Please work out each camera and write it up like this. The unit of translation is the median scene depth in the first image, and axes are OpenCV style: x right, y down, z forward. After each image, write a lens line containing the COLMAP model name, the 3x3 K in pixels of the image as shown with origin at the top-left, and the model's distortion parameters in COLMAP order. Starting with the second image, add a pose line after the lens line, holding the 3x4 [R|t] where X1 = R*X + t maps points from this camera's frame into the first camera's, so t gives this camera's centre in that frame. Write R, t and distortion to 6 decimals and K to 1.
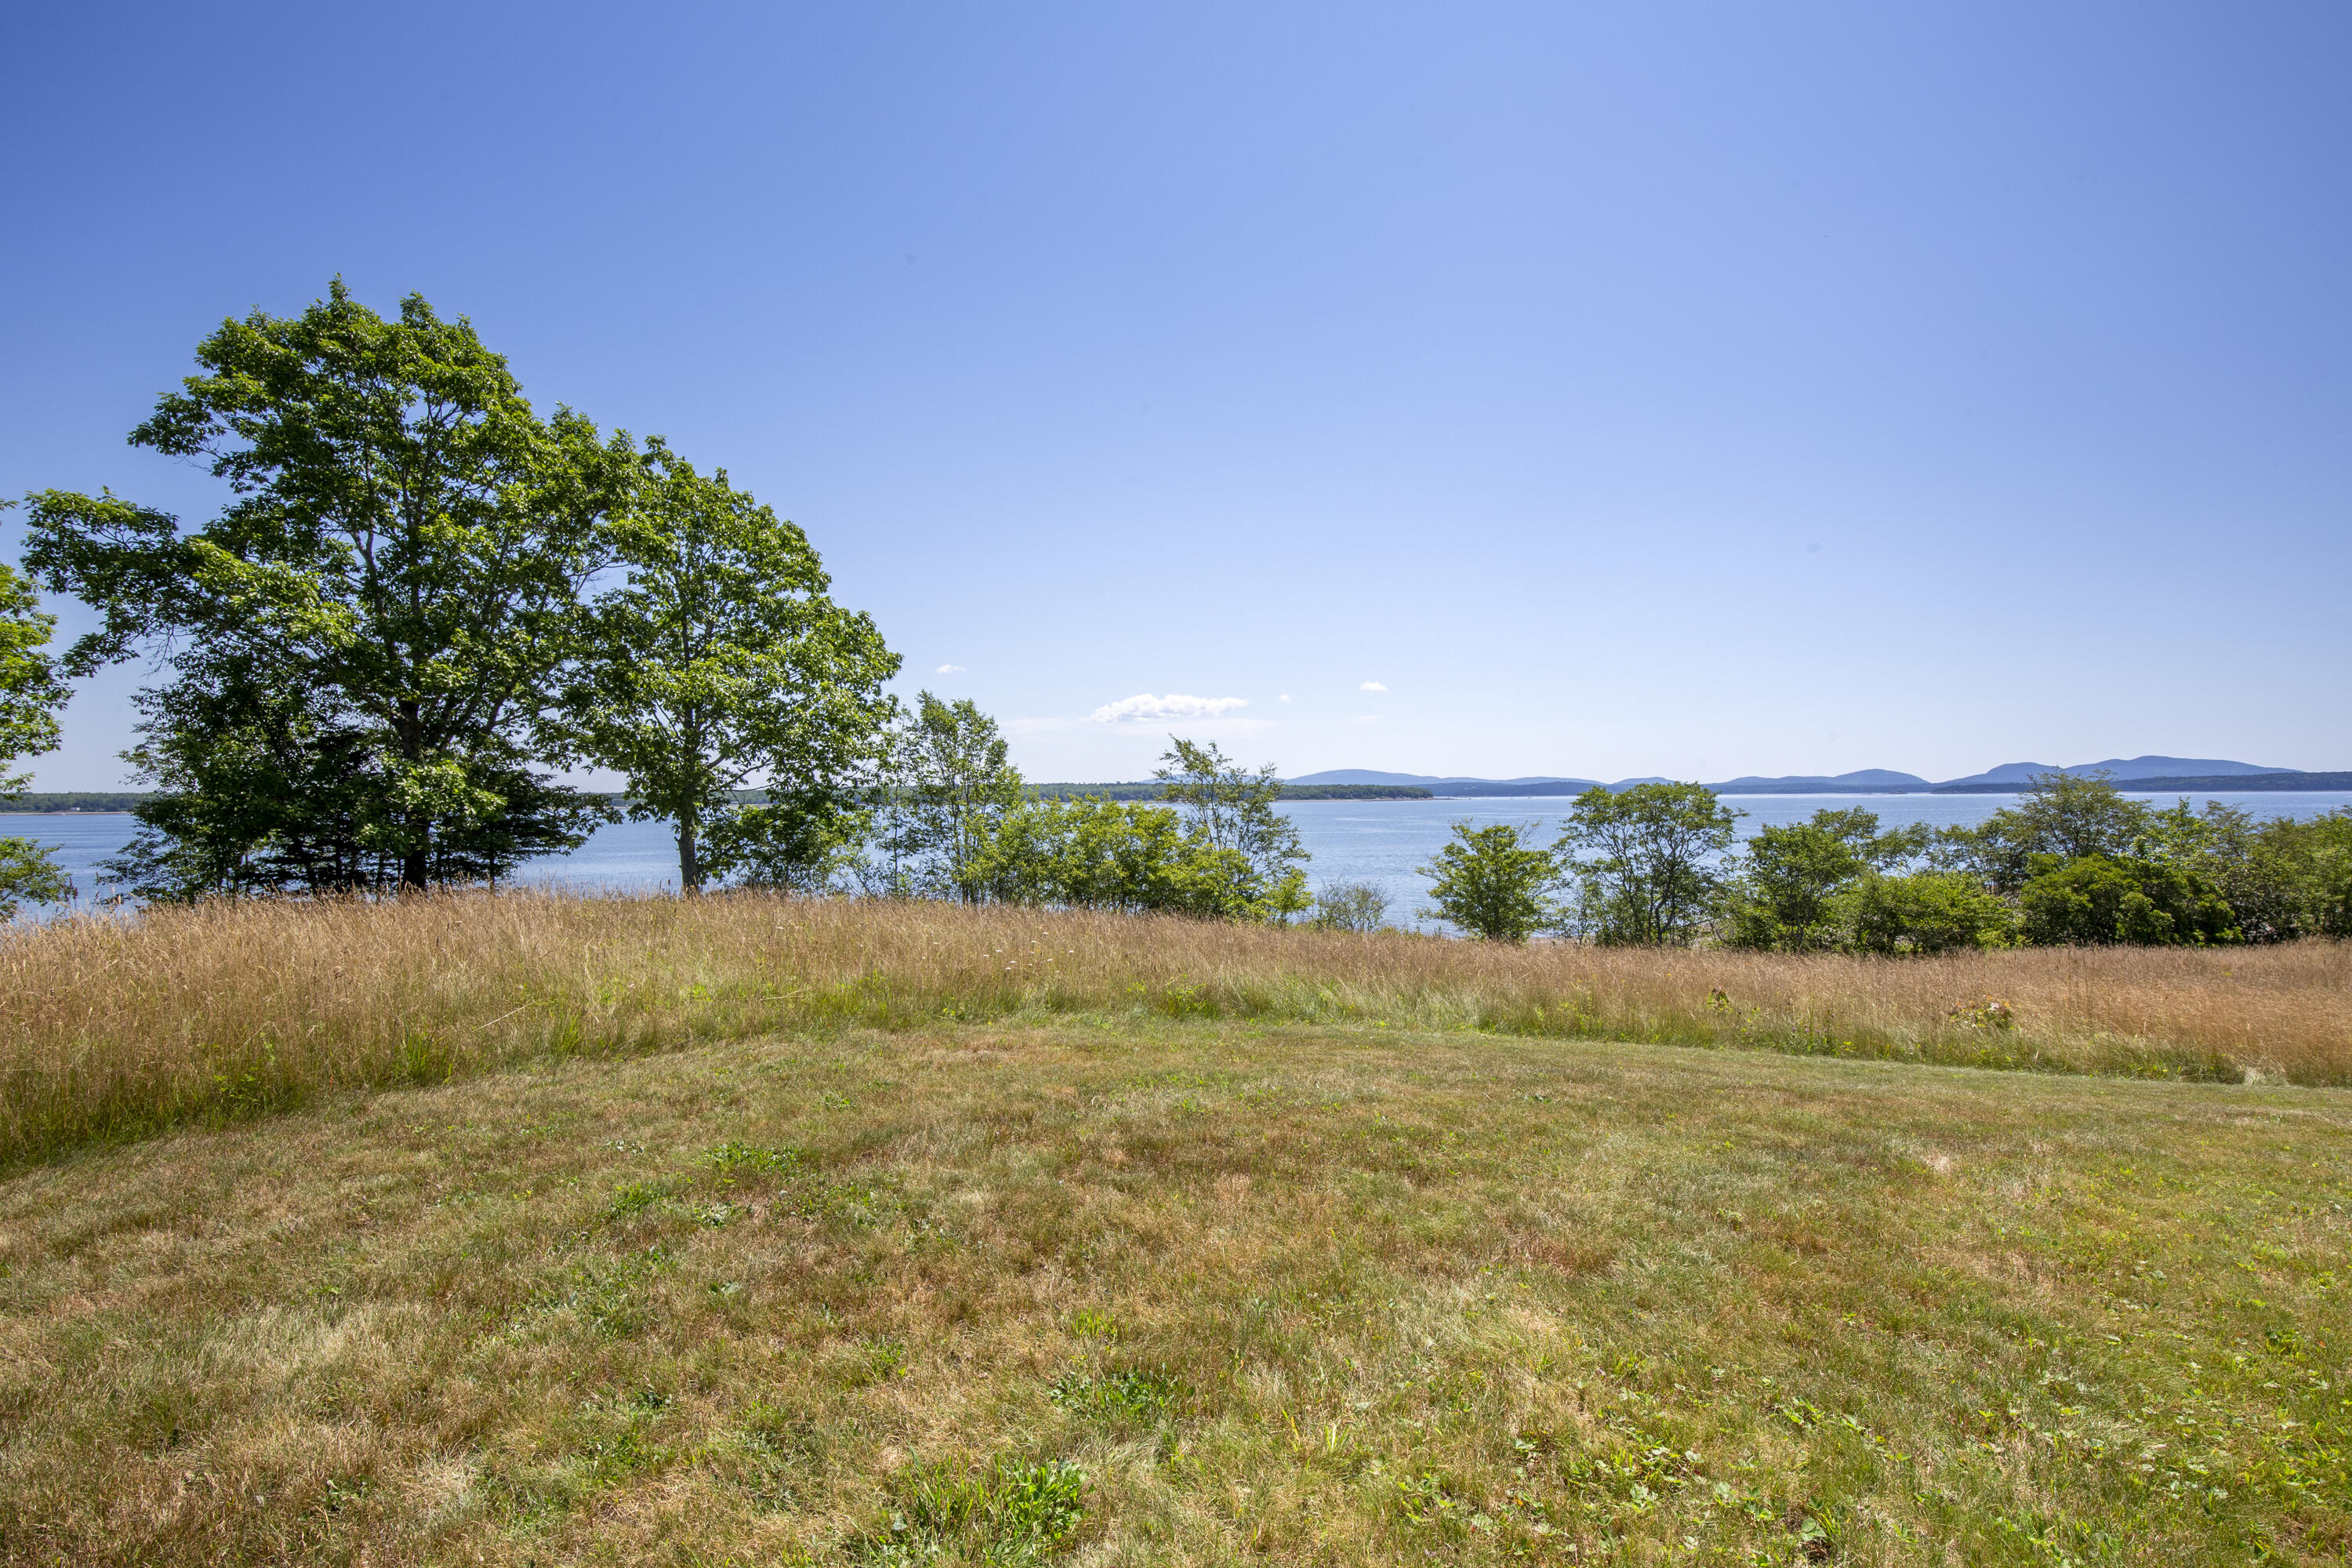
lens RADIAL K [[1085.4, 0, 1171.8], [0, 1085.4, 790.7], [0, 0, 1]] dist [-0.028988, 0.000237]
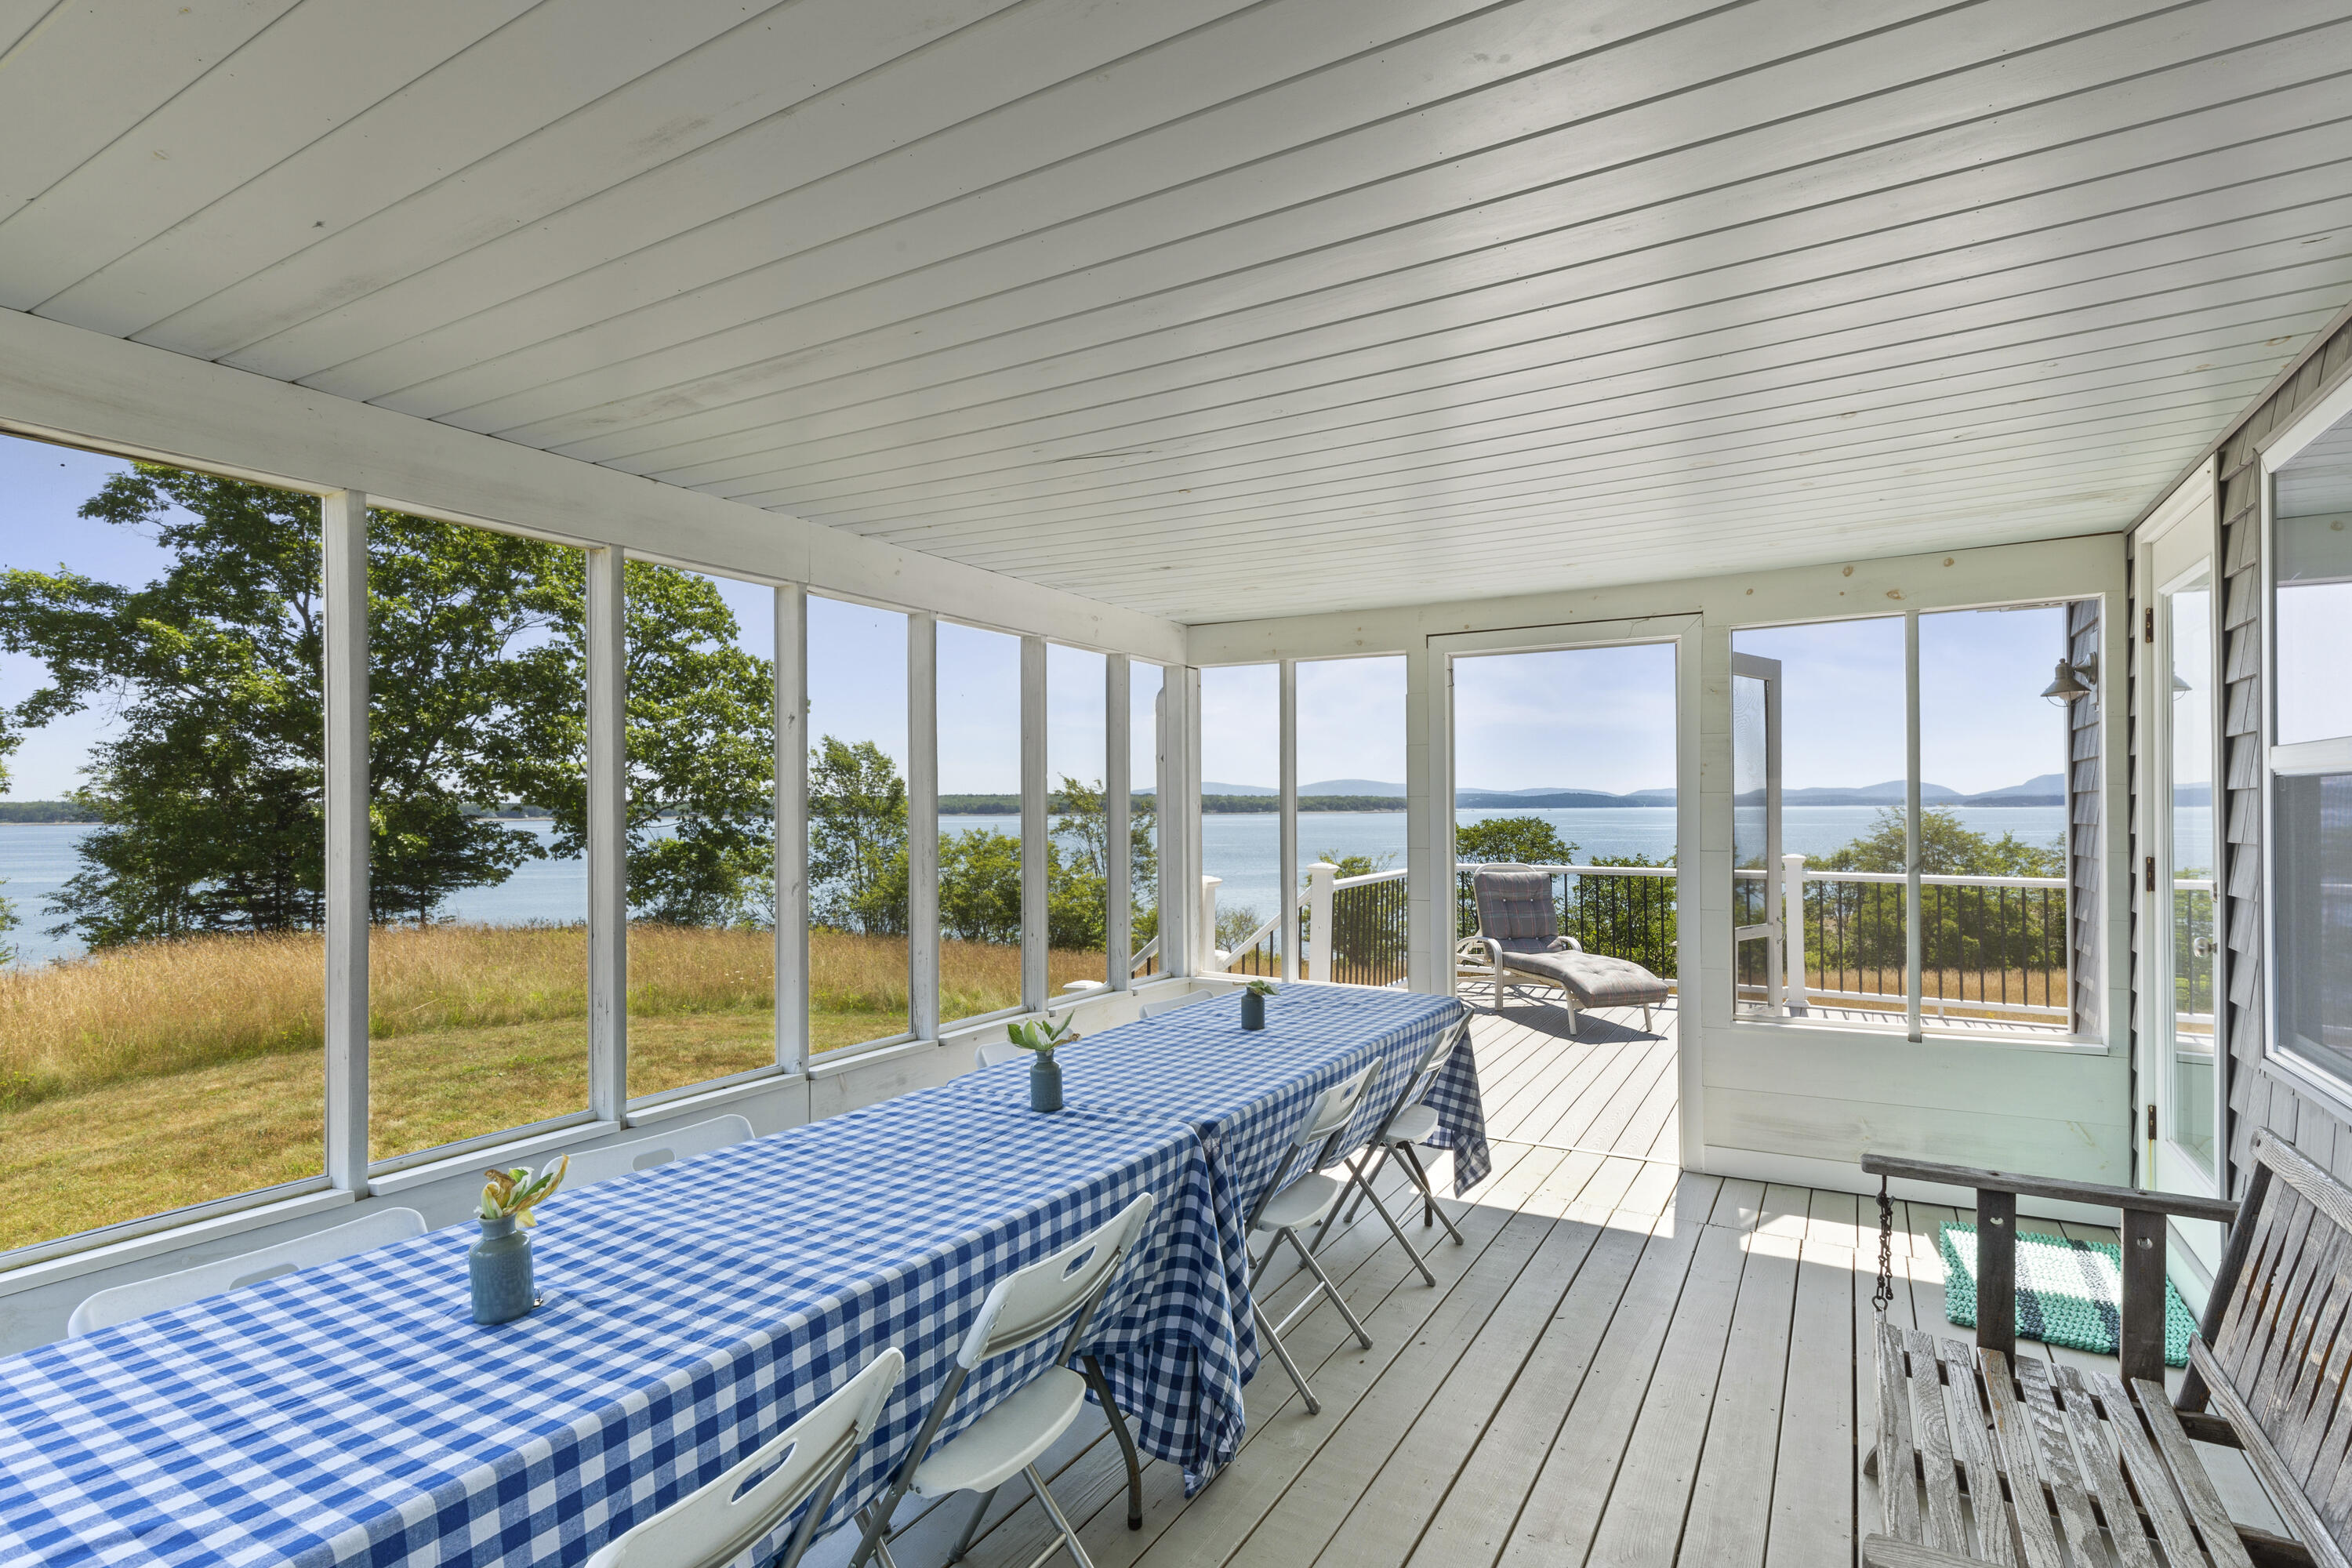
lens RADIAL K [[1166.8, 0, 1175.8], [0, 1166.8, 804.0], [0, 0, 1]] dist [0.000086, 0.000141]
pose [[0.999983, -0.000473, 0.005778, 0.134251], [0.000452, 0.999993, 0.003670, -0.030018], [-0.005780, -0.003667, 0.999977, -0.205717]]
